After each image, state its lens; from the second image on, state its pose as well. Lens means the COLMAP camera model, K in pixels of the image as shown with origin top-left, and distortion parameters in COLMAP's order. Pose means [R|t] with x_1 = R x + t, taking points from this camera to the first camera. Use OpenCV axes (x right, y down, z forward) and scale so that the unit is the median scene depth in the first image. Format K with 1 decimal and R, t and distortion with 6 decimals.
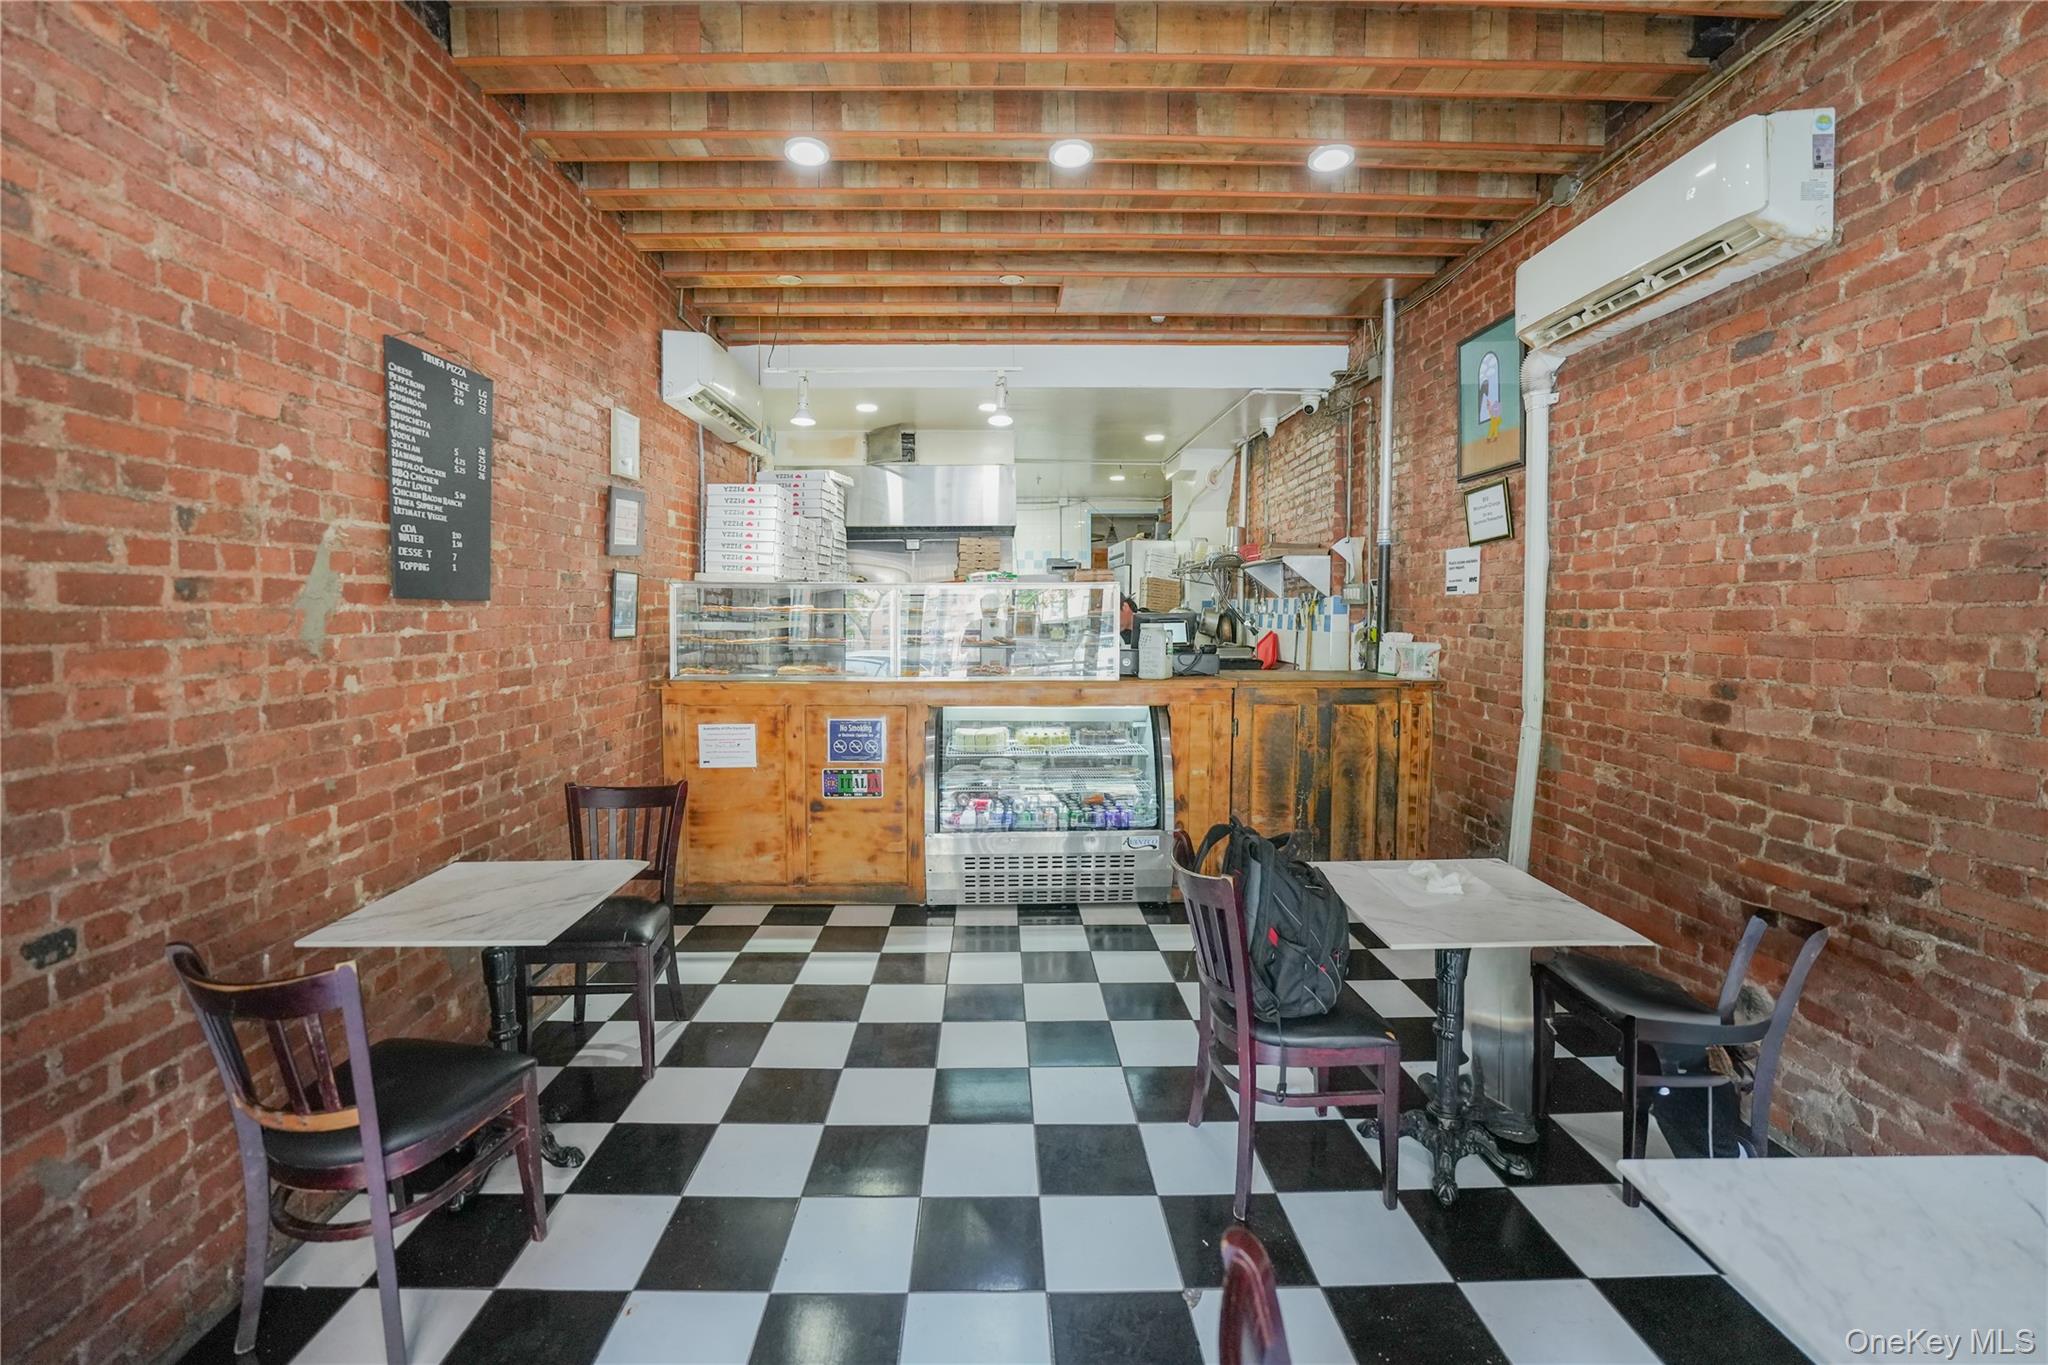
lens RADIAL K [[874.3, 0, 1018.3], [0, 874.3, 646.5], [0, 0, 1]] dist [-0.023732, 0.001233]
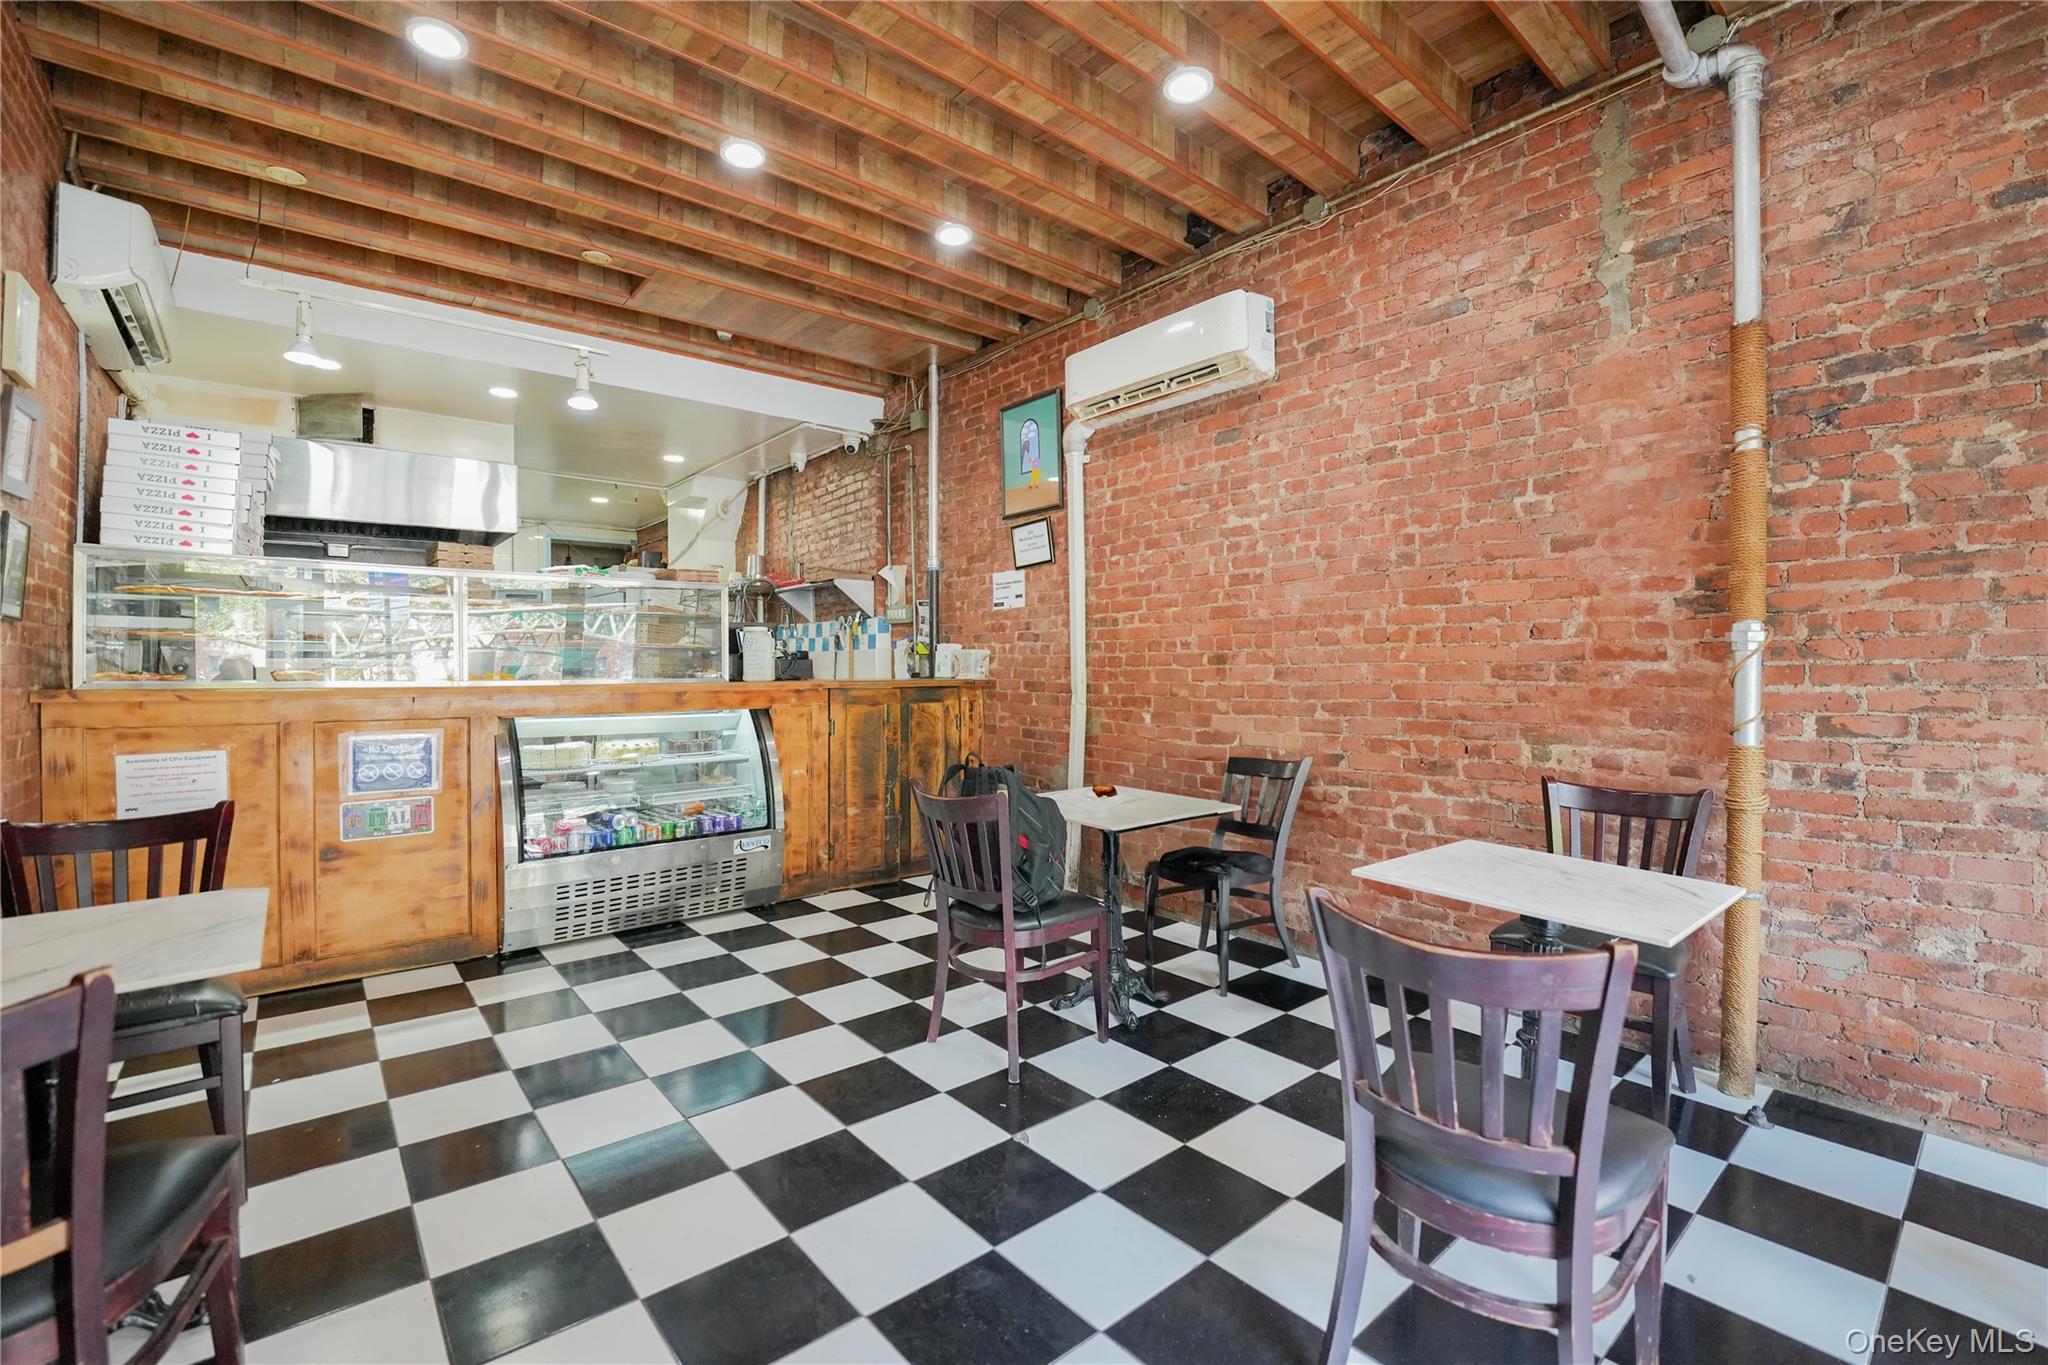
lens RADIAL K [[874.3, 0, 1045.7], [0, 874.3, 657.4], [0, 0, 1]] dist [-0.023732, 0.001233]
pose [[0.770035, 0.006389, 0.637969, -0.293073], [0.030277, 0.998457, -0.046544, 0.082835], [-0.637283, 0.055156, 0.768654, 0.012563]]
